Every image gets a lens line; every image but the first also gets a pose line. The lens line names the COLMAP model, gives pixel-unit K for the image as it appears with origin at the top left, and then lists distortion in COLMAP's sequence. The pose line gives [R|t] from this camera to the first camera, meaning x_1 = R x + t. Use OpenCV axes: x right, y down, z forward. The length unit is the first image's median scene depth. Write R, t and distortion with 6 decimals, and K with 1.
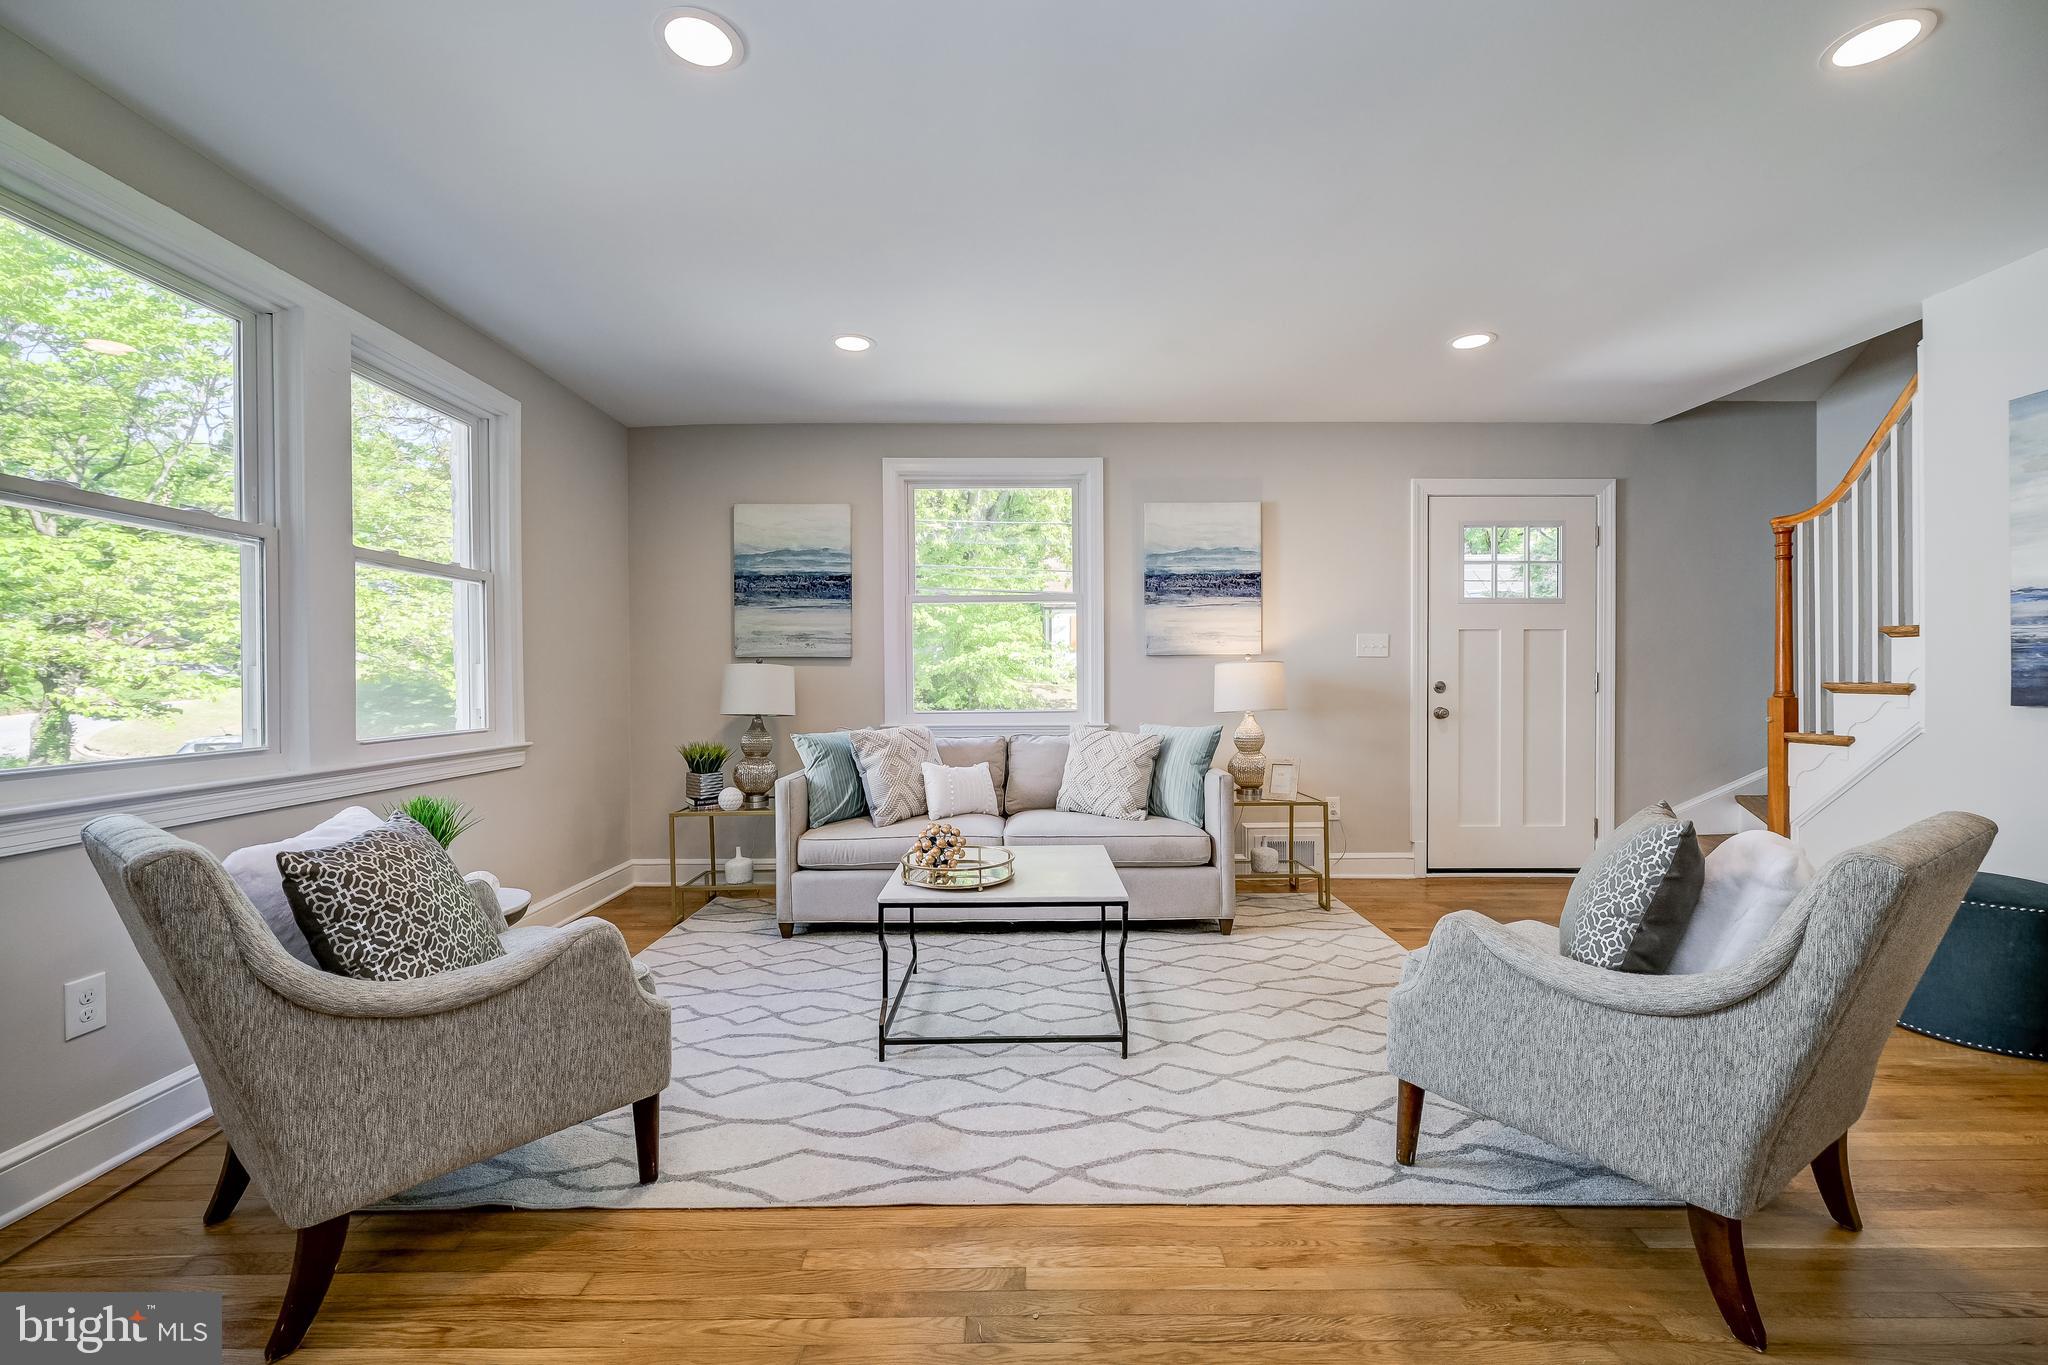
lens RADIAL K [[824.2, 0, 1028.7], [0, 824.2, 682.4], [0, 0, 1]] dist [-0.013225, 0.003257]
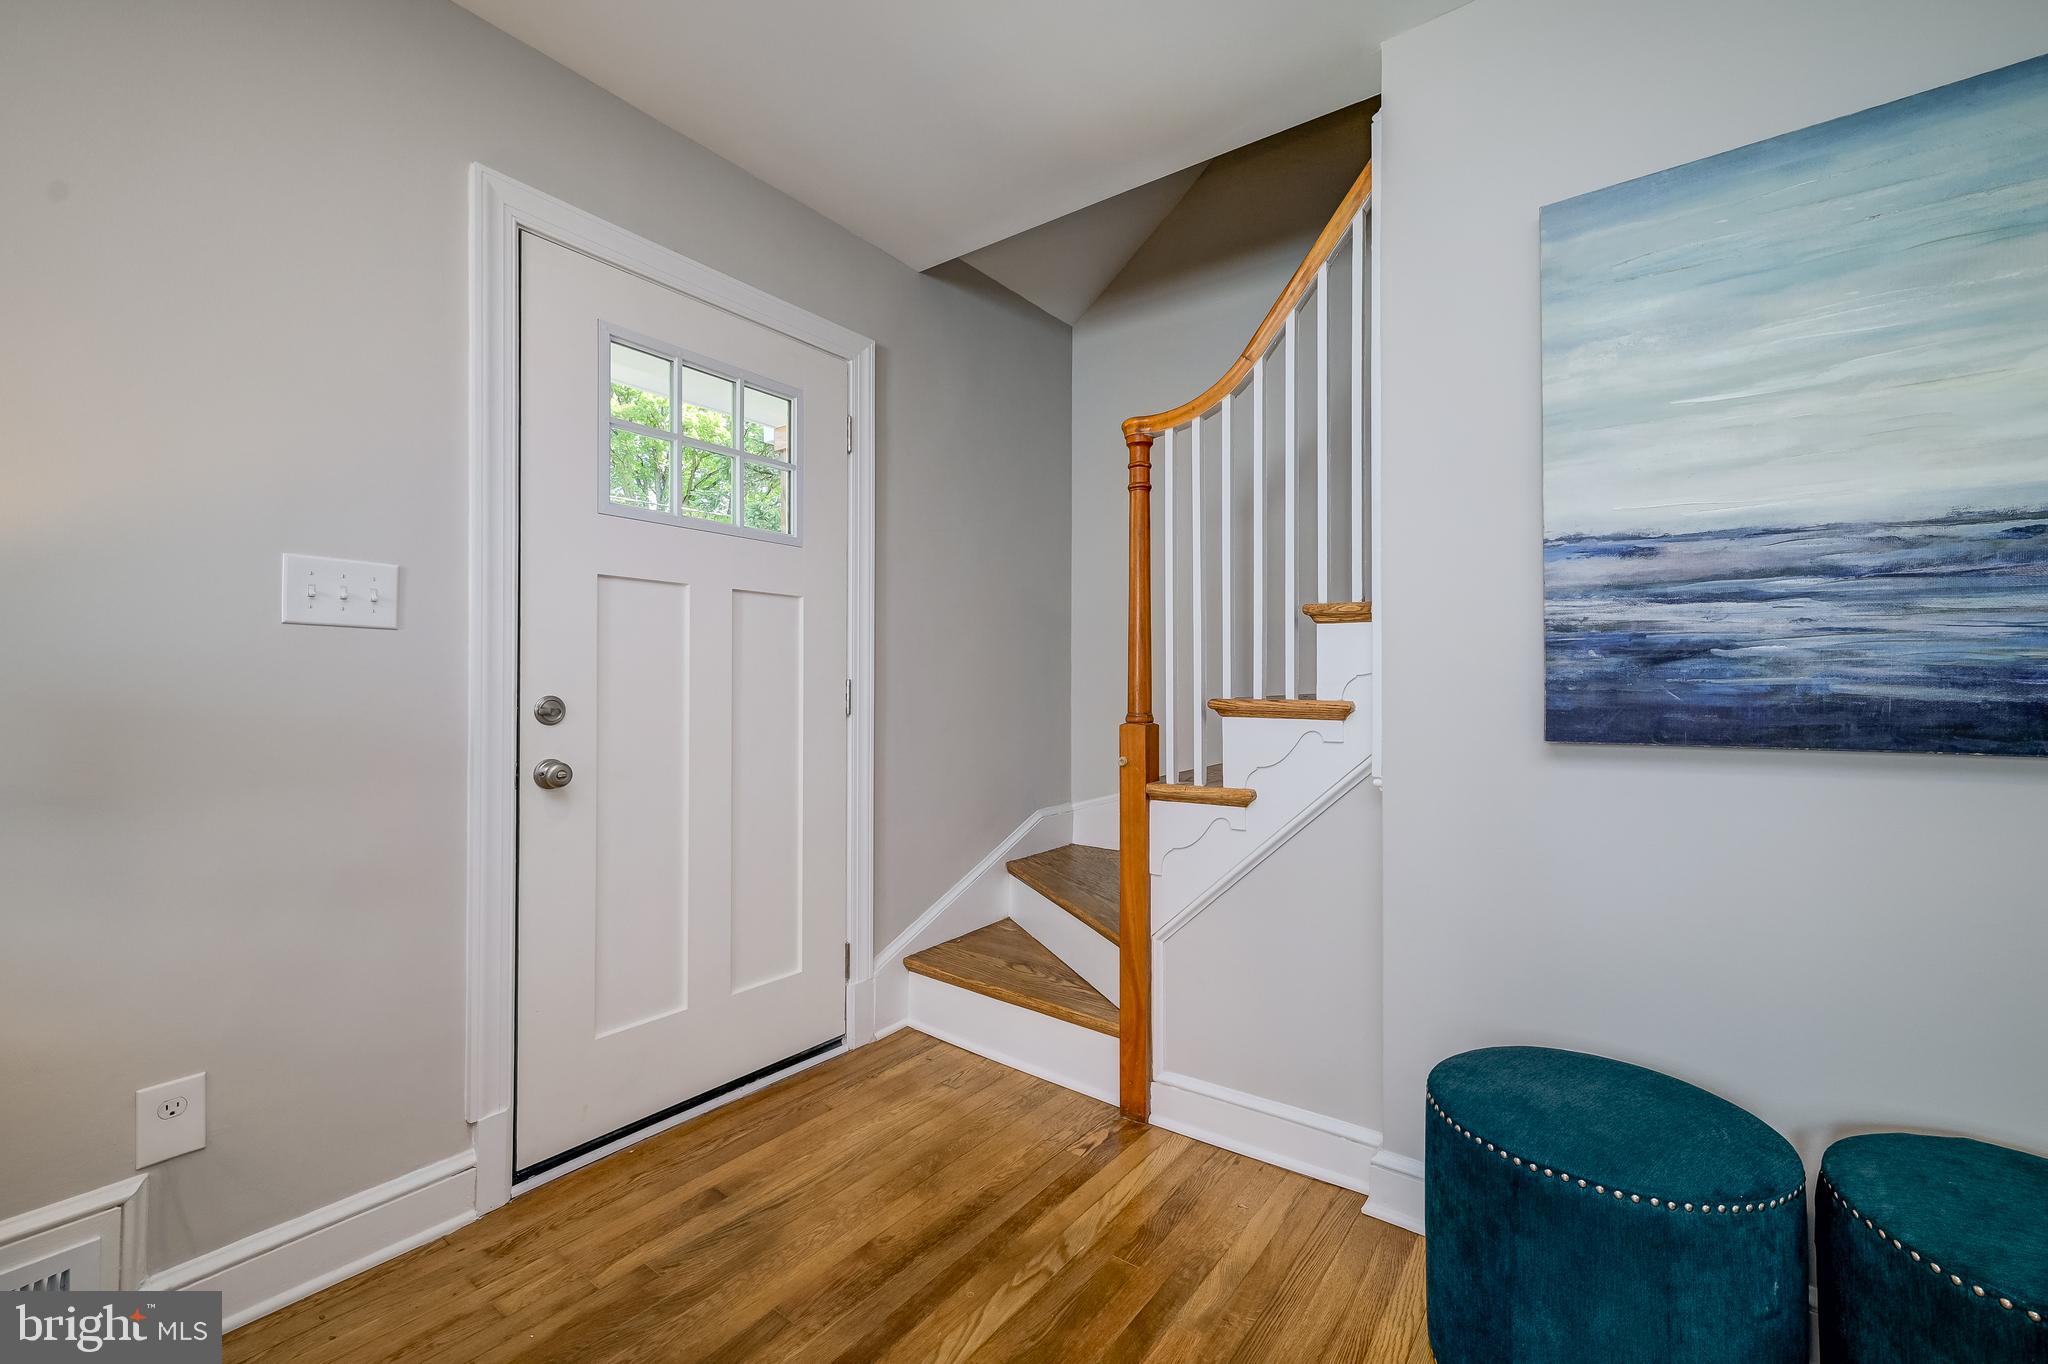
lens RADIAL K [[871.9, 0, 1018.3], [0, 871.9, 682.3], [0, 0, 1]] dist [0.010641, 0.000573]
pose [[0.612903, 0.007273, 0.790125, 0.372095], [0.000108, 0.999957, -0.009289, -0.005571], [-0.790158, 0.005779, 0.612875, 0.684515]]
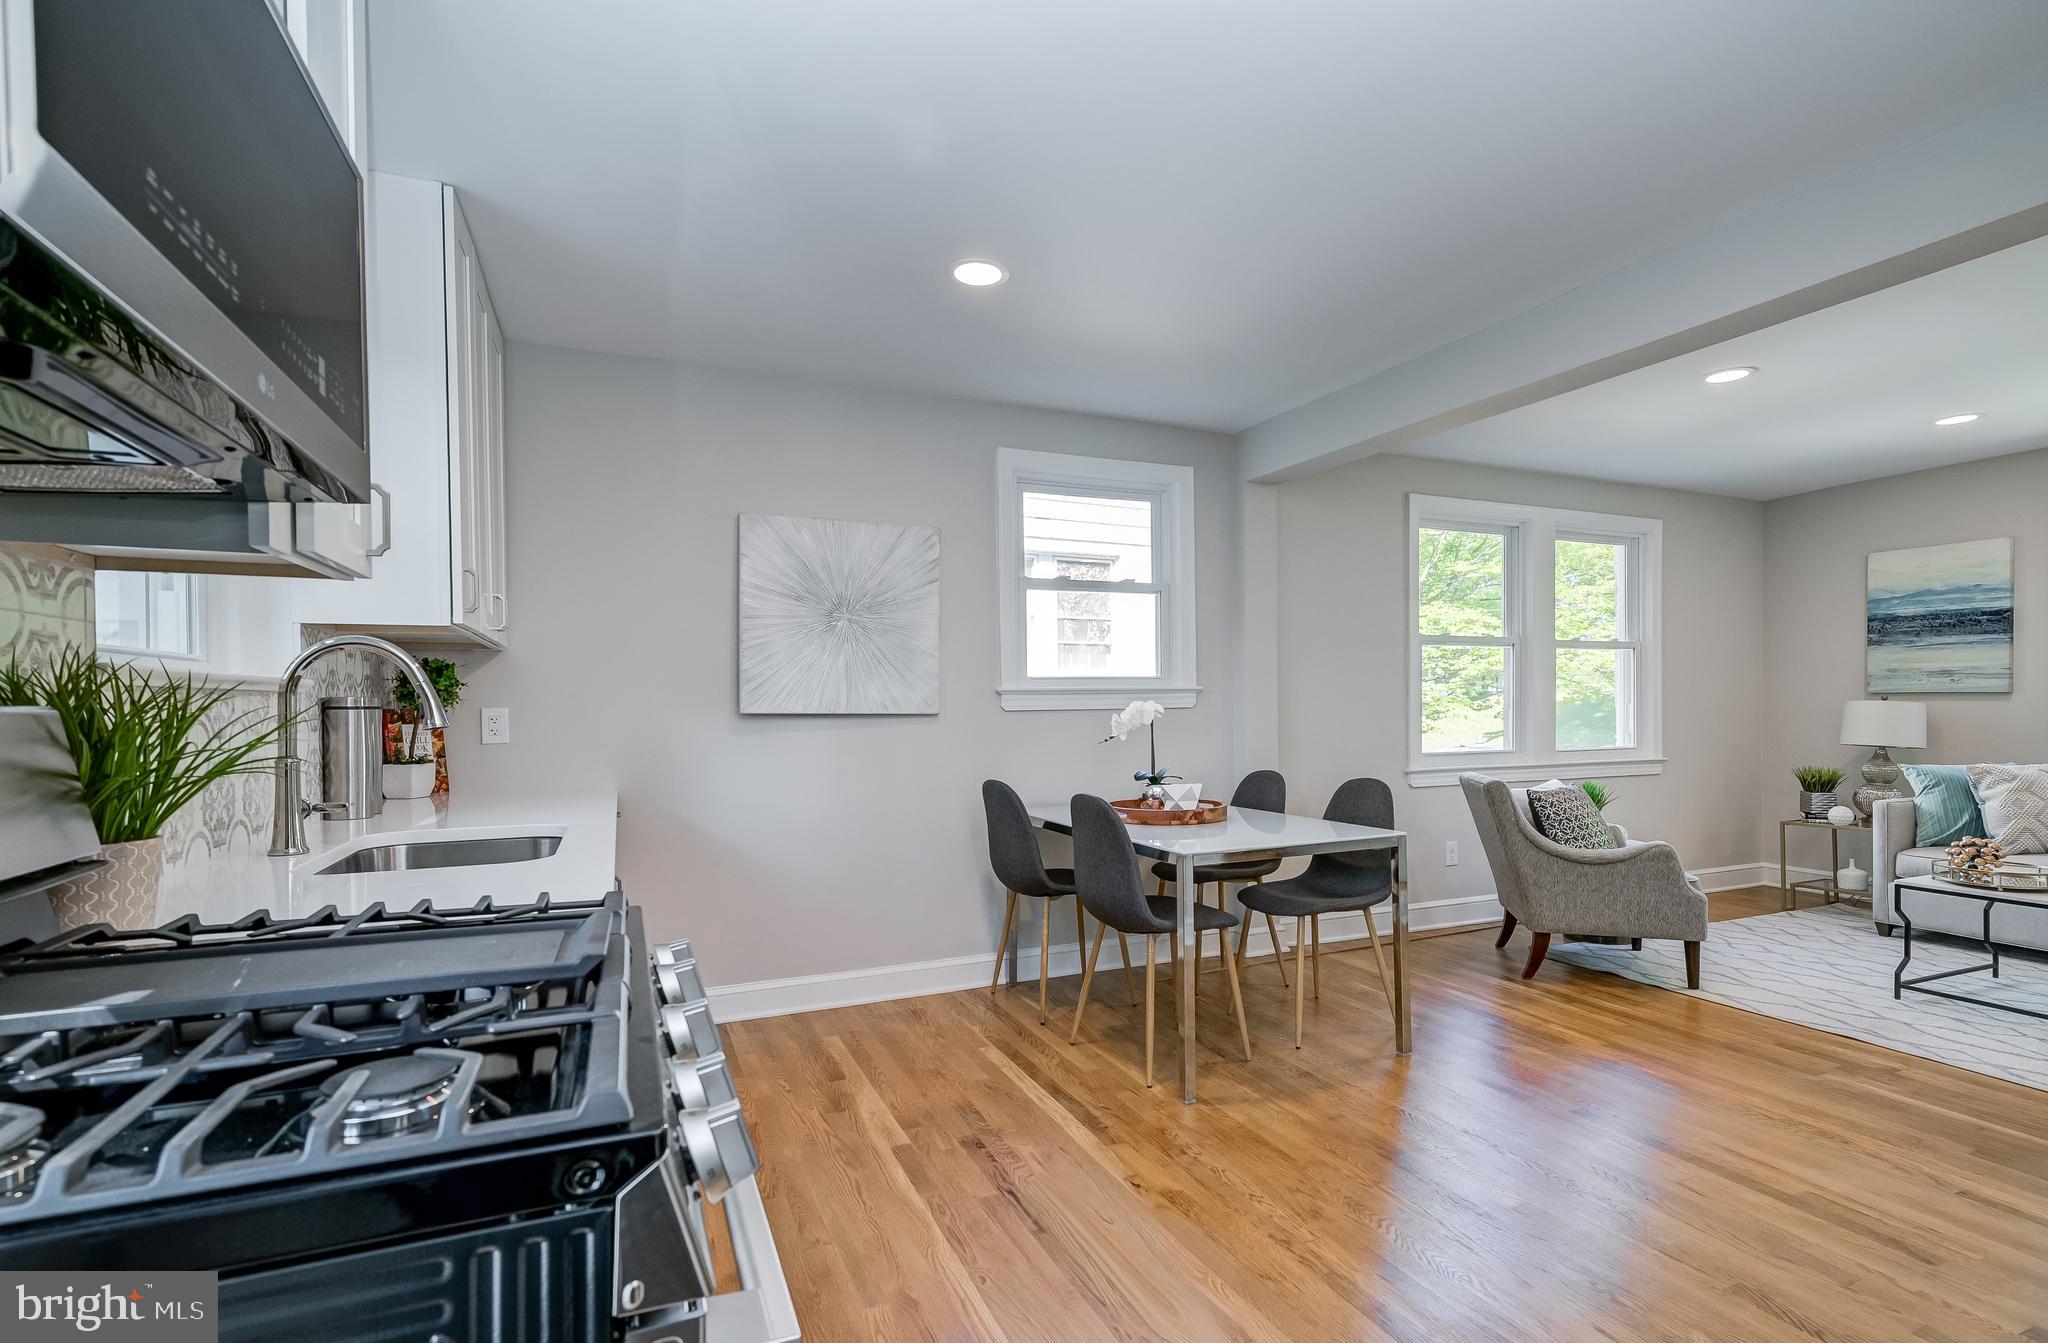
lens RADIAL K [[963.6, 0, 1100.4], [0, 963.6, 707.6], [0, 0, 1]] dist [0.047325, 0.001761]
pose [[0.419751, 0.002291, -0.907637, 0.502850], [0.000470, 0.999996, 0.002741, -0.019673], [0.907639, -0.001577, 0.419748, -0.585026]]
